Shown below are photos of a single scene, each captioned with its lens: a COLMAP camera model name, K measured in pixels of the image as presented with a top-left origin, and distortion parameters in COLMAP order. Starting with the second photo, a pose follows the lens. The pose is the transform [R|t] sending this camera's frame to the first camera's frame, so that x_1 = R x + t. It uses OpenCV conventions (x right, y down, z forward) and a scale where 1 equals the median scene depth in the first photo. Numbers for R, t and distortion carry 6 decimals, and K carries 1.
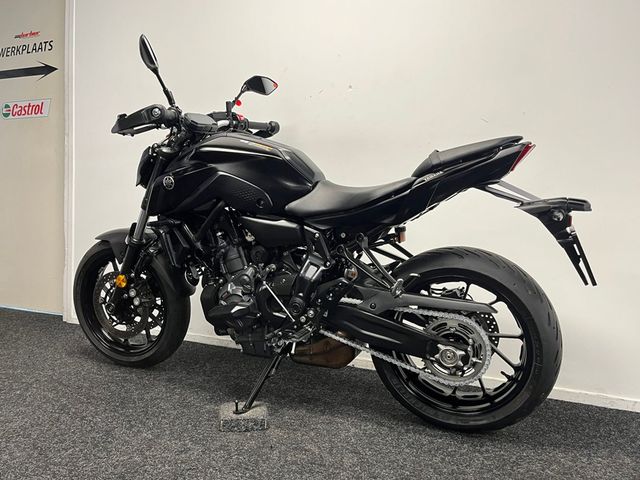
lens RADIAL K [[532.2, 0, 315.6], [0, 532.2, 240.0], [0, 0, 1]] dist [0.026696, -0.020291]
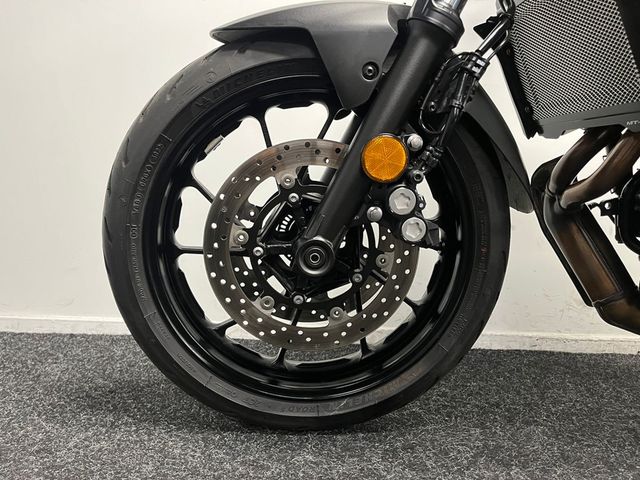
lens RADIAL K [[490.3, 0, 318.8], [0, 490.3, 236.9], [0, 0, 1]] dist [0.028427, -0.017134]
pose [[0.899370, -0.023288, 0.436567, -0.623113], [0.009948, 0.999412, 0.032818, 0.134565], [-0.437074, -0.025172, 0.899073, 0.934642]]
